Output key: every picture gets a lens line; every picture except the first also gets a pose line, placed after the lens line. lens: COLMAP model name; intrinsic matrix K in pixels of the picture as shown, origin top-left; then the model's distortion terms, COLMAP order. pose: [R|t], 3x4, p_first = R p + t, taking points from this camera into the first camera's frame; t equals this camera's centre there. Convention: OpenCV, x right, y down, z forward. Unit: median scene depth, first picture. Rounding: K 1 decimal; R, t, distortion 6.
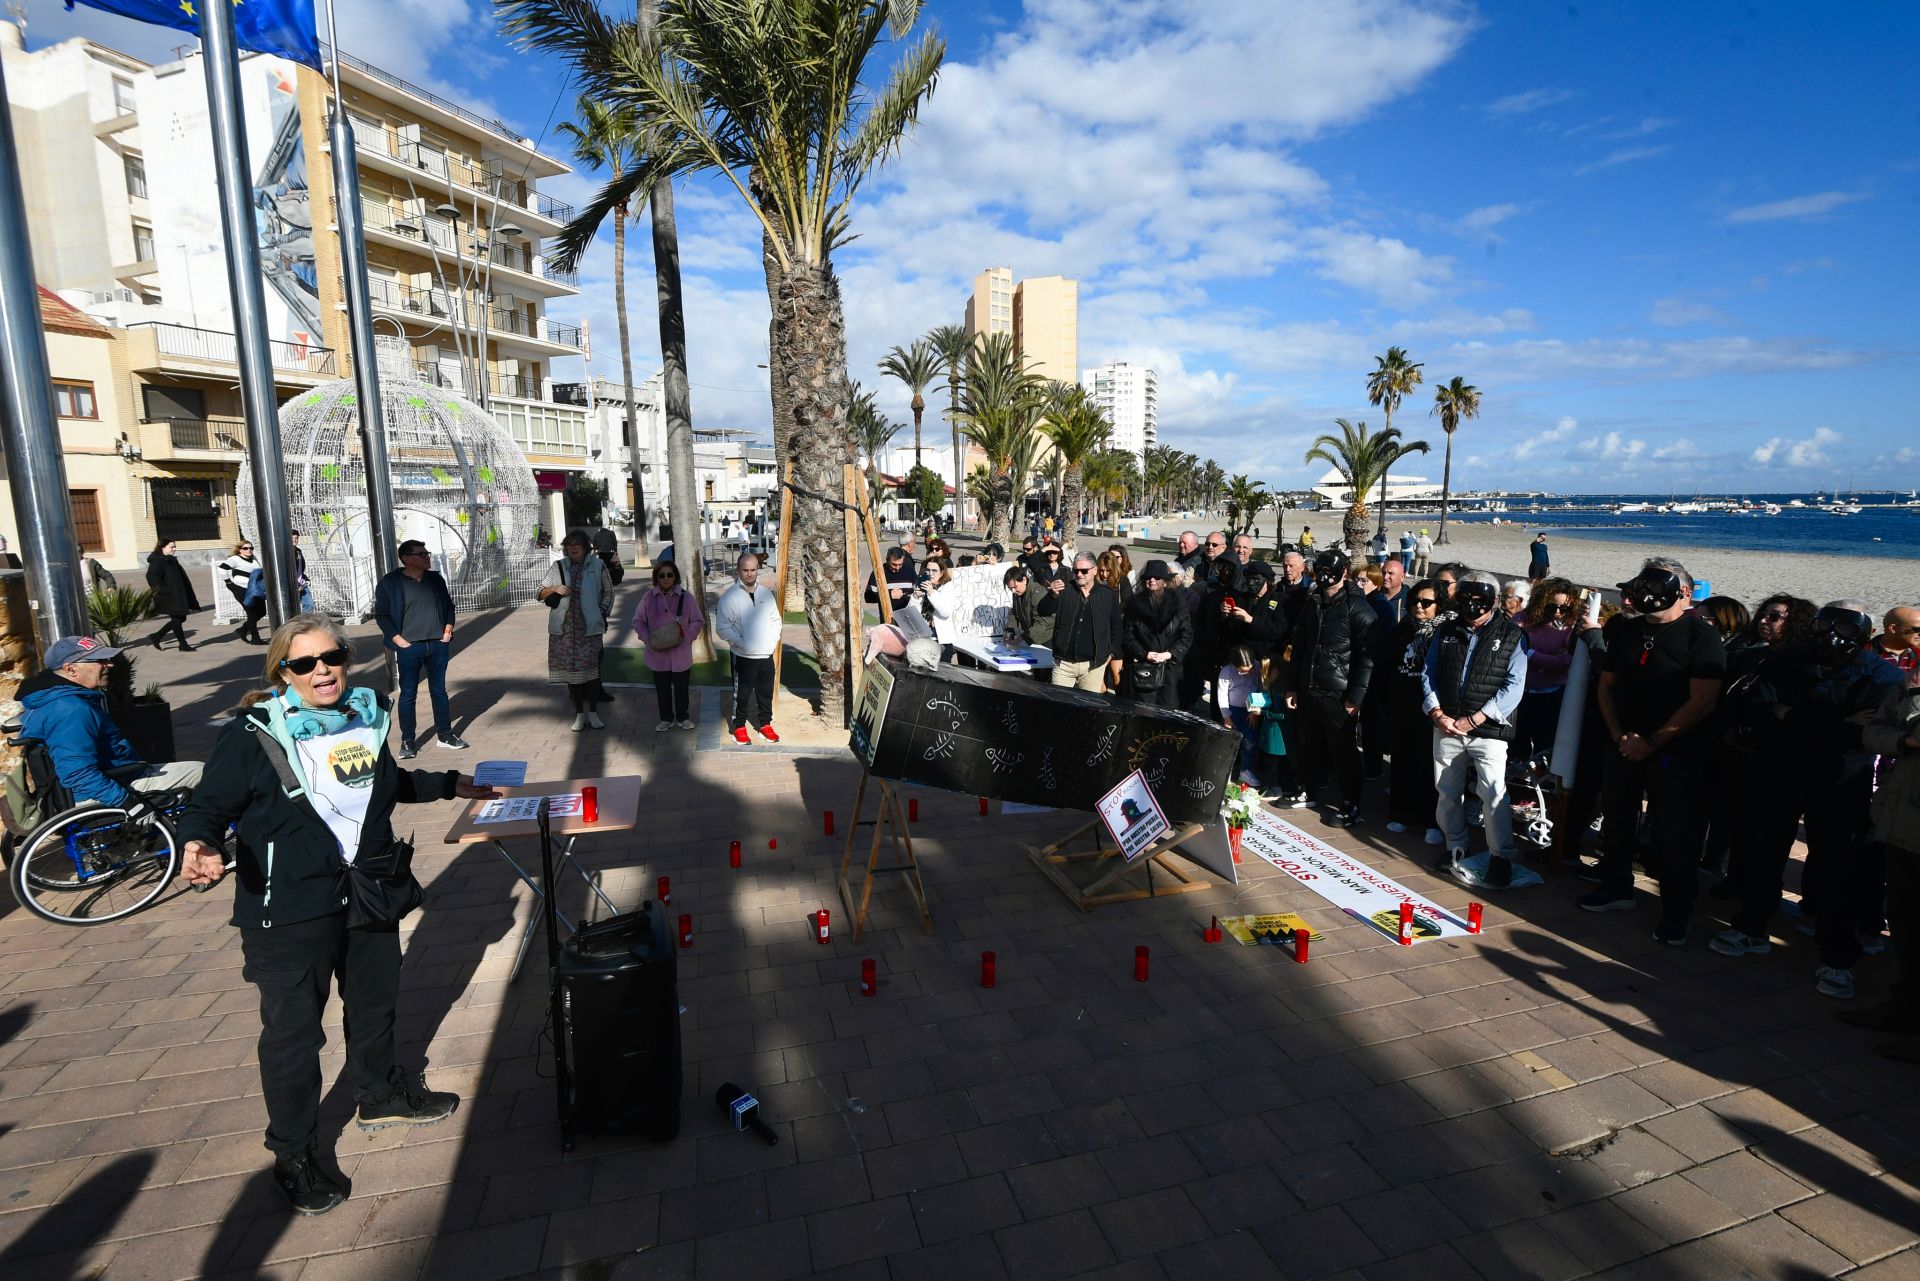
lens RADIAL K [[864.9, 0, 966.4], [0, 864.9, 627.6], [0, 0, 1]] dist [-0.005636, -0.001311]
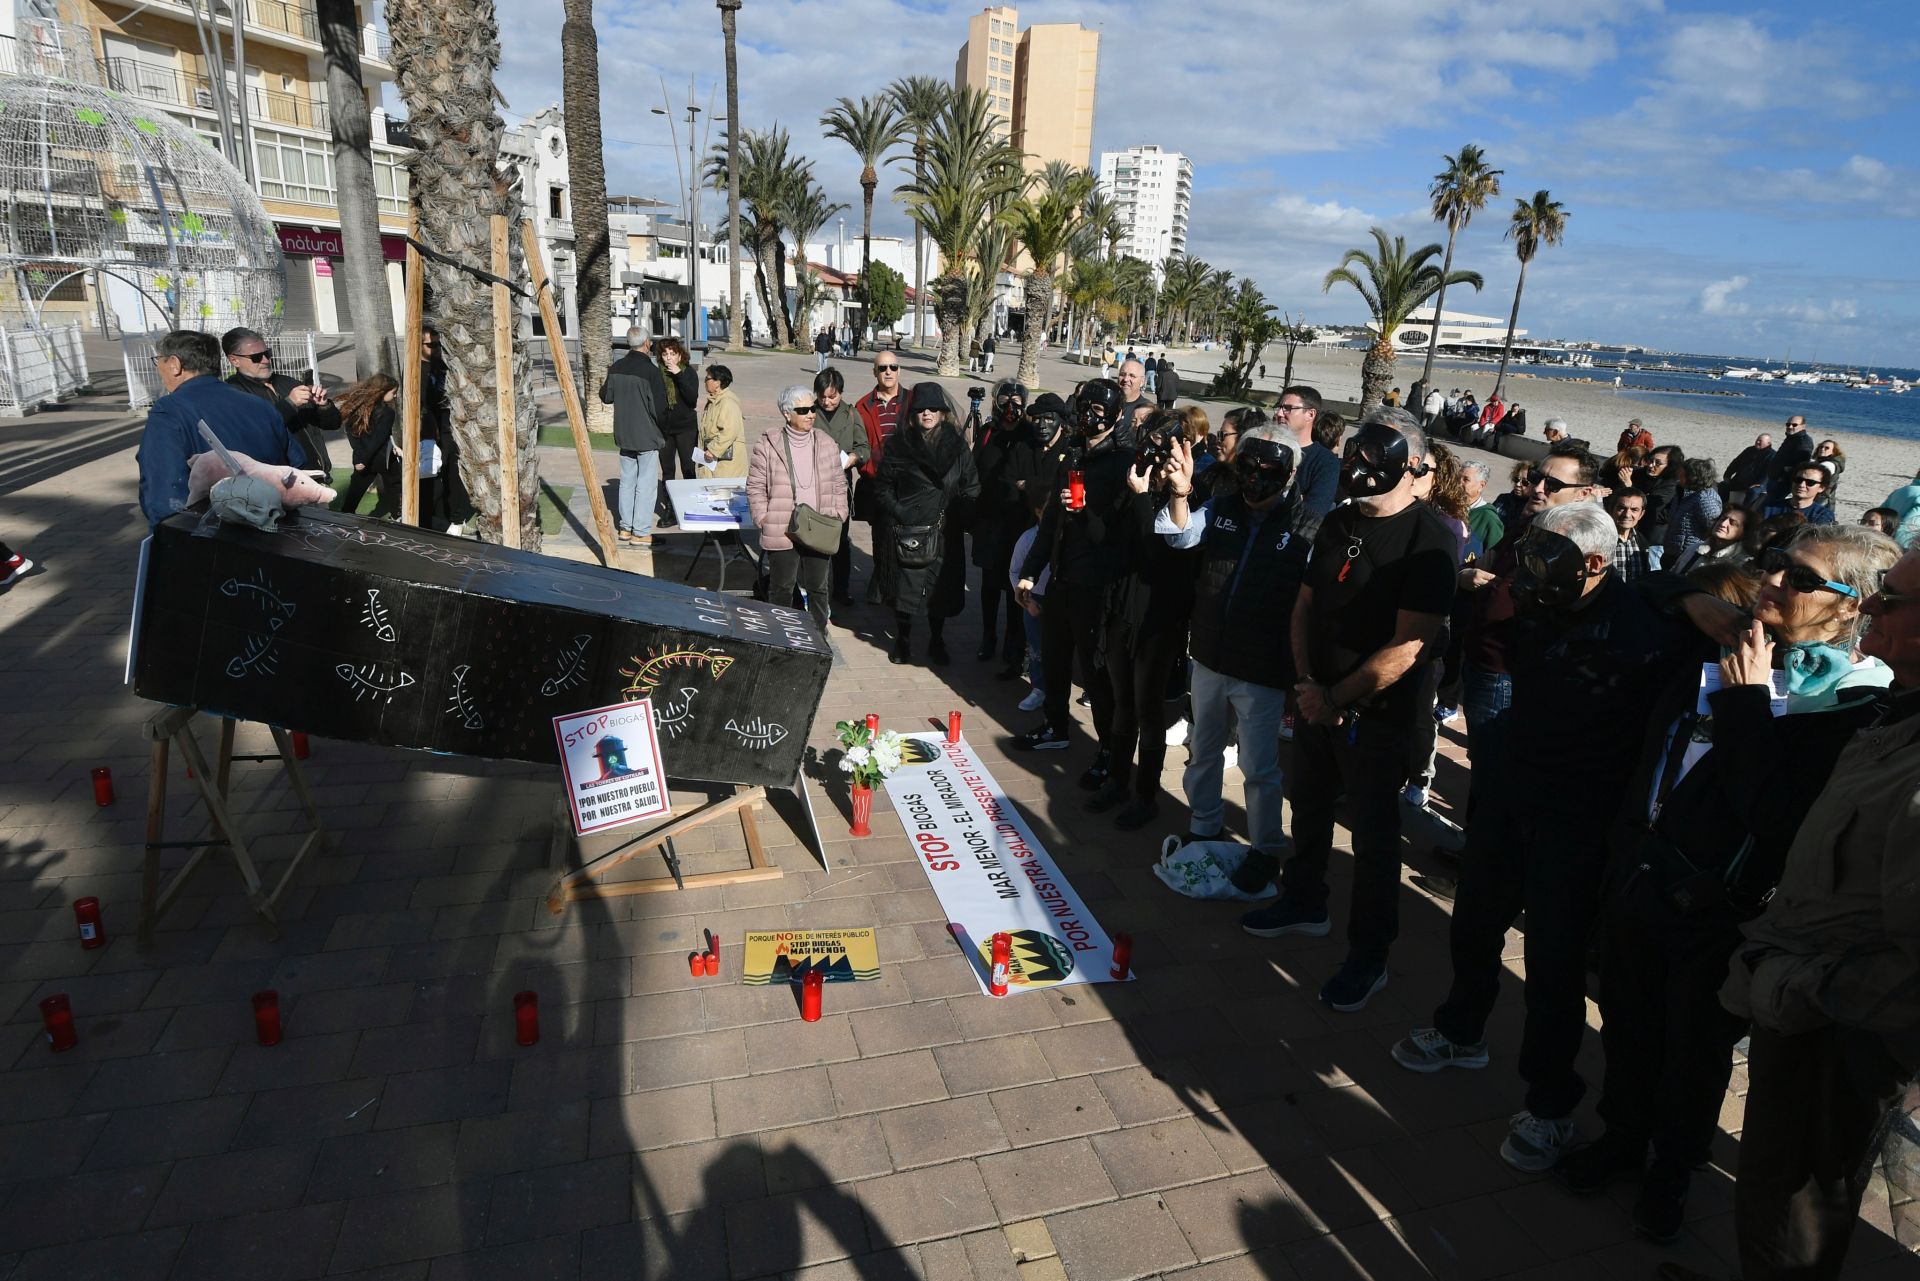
lens RADIAL K [[1017.7, 0, 966.9], [0, 1017.7, 623.4], [0, 0, 1]] dist [0.001322, -0.019924]
pose [[0.997975, 0.056198, 0.029780, 0.043329], [-0.060036, 0.986951, 0.149409, -0.002199], [-0.020995, -0.150894, 0.988327, 0.027372]]
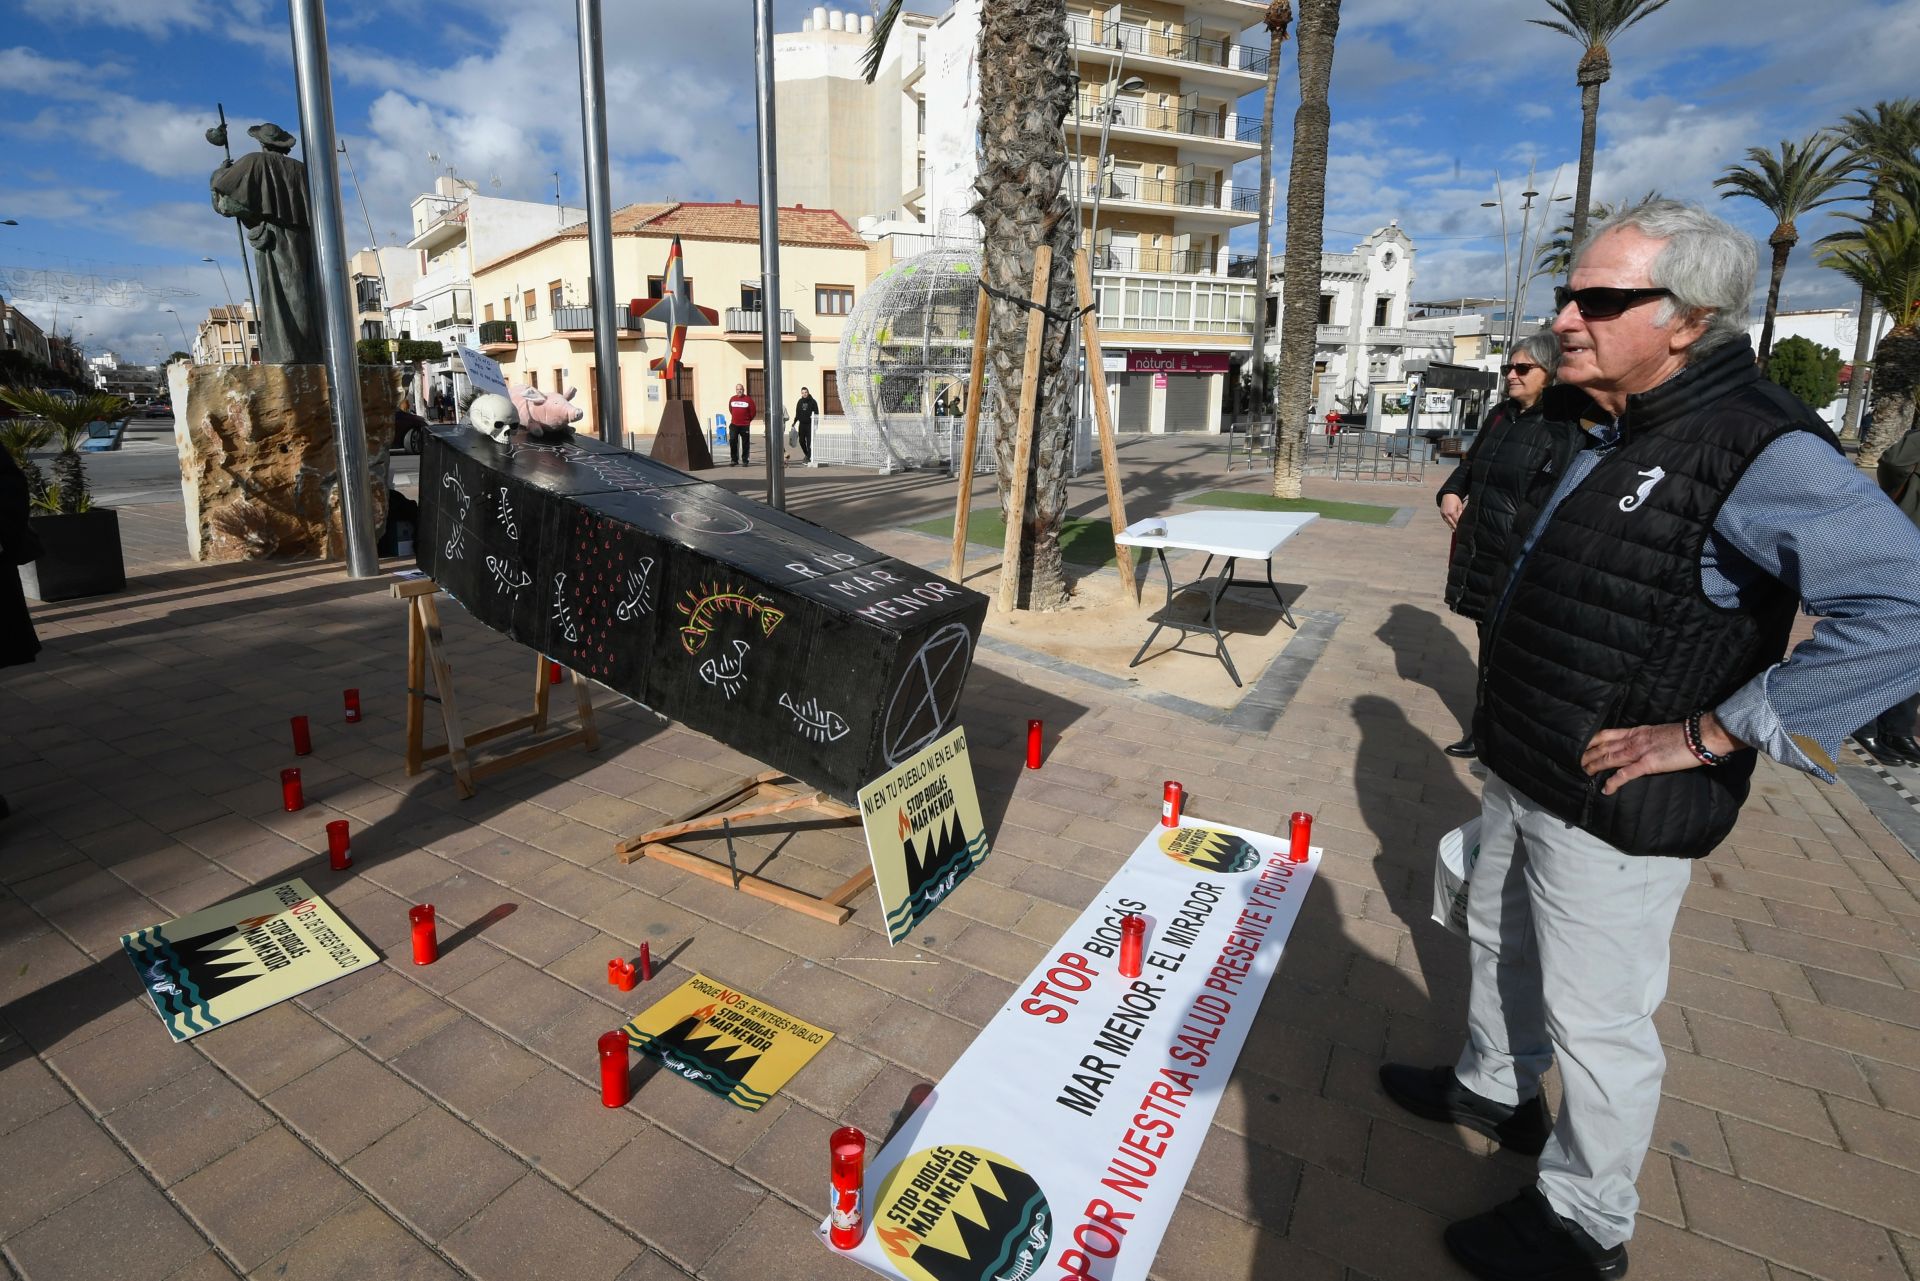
lens RADIAL K [[937.2, 0, 886.2], [0, 937.2, 572.3], [0, 0, 1]] dist [0.003346, -0.010603]
pose [[0.659332, 0.143048, -0.738119, 0.074761], [-0.114712, 0.989379, 0.089274, 0.005100], [0.743050, 0.025810, 0.668738, 0.072137]]
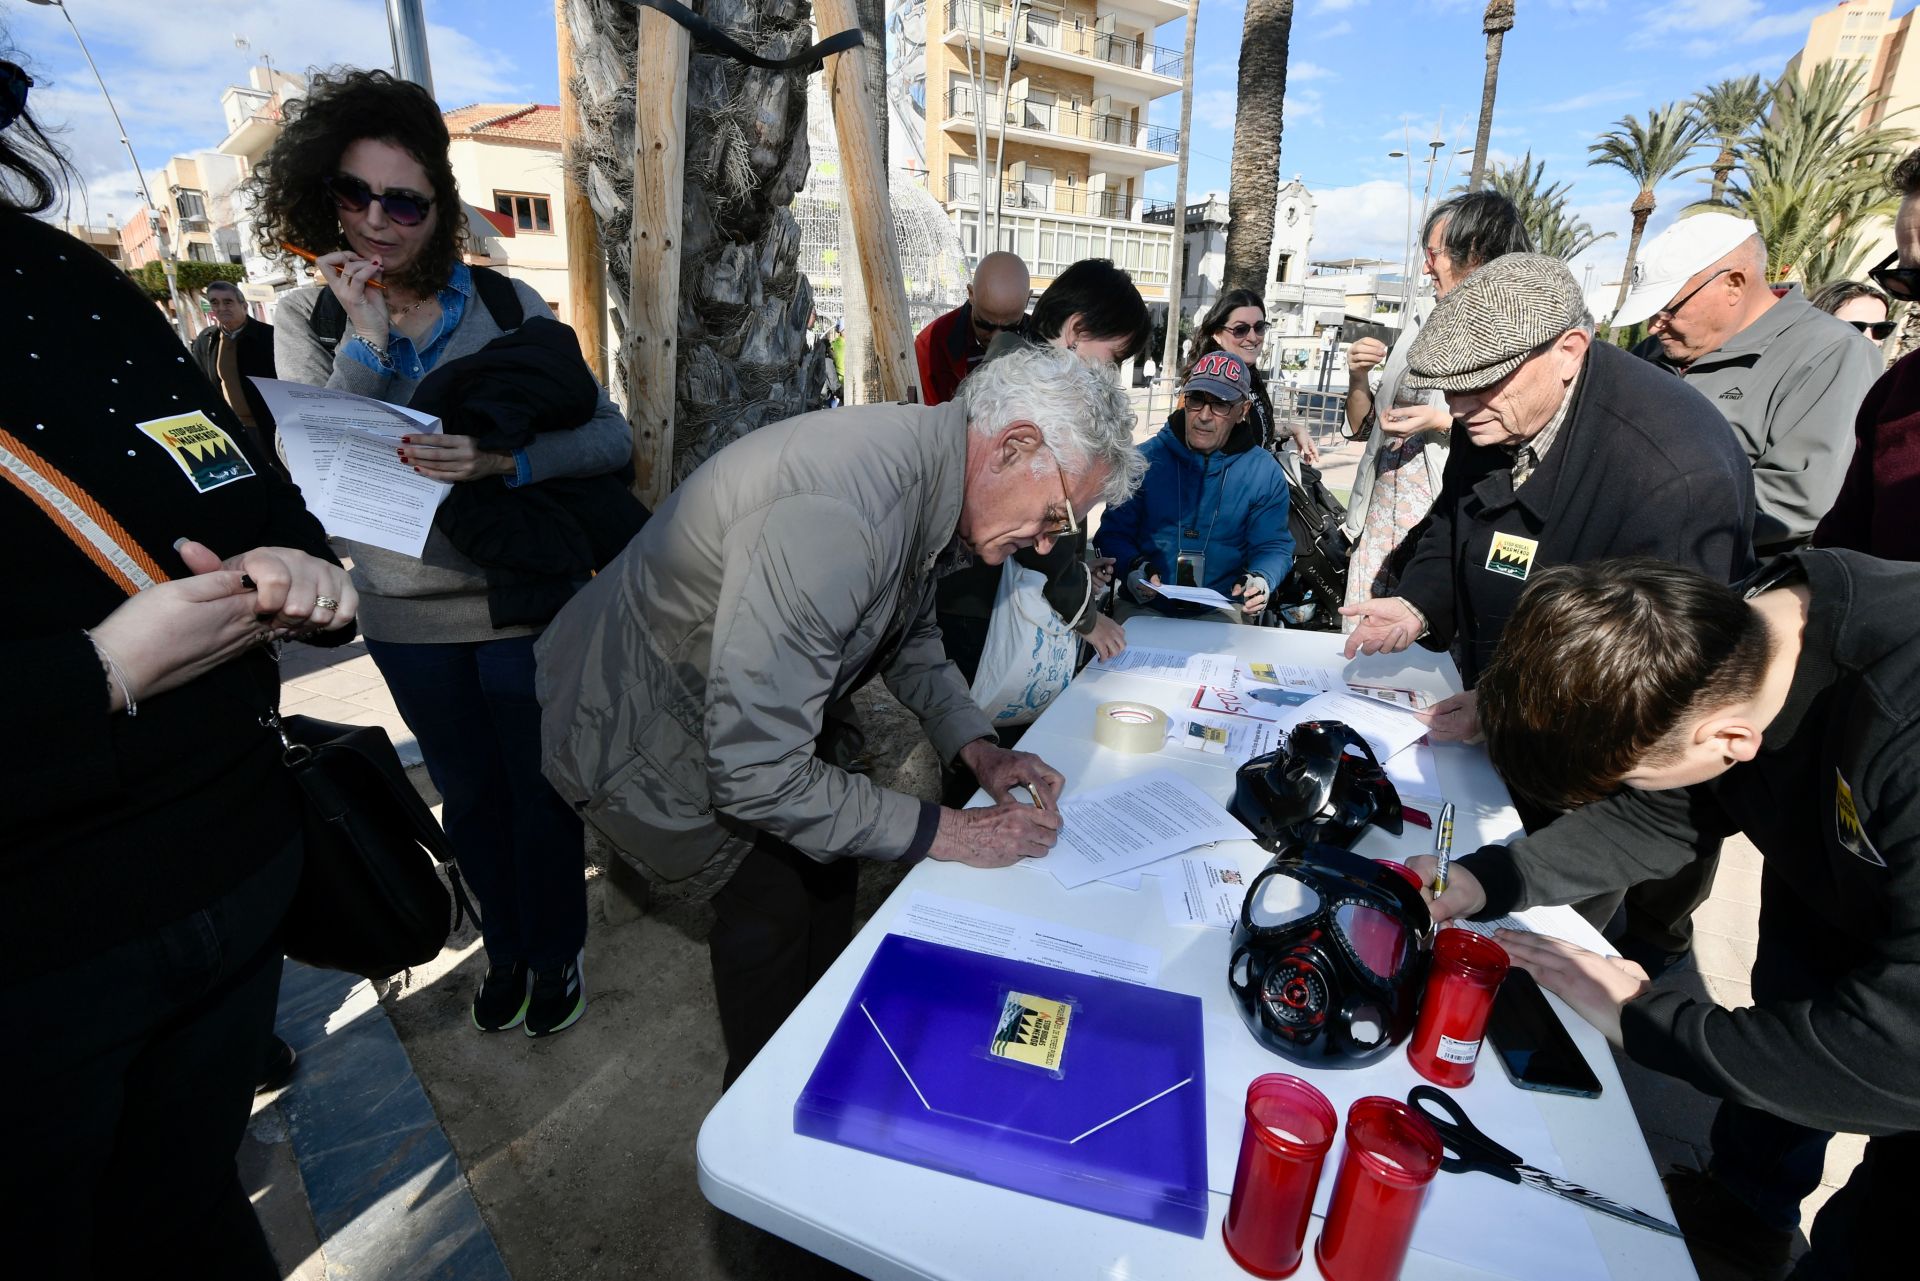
lens RADIAL K [[864.9, 0, 966.4], [0, 864.9, 627.6], [0, 0, 1]] dist [-0.005636, -0.001311]
pose [[0.769577, 0.214708, -0.601375, 0.019695], [-0.116779, 0.973216, 0.198025, -0.005969], [0.627786, -0.082168, 0.774037, 0.161396]]
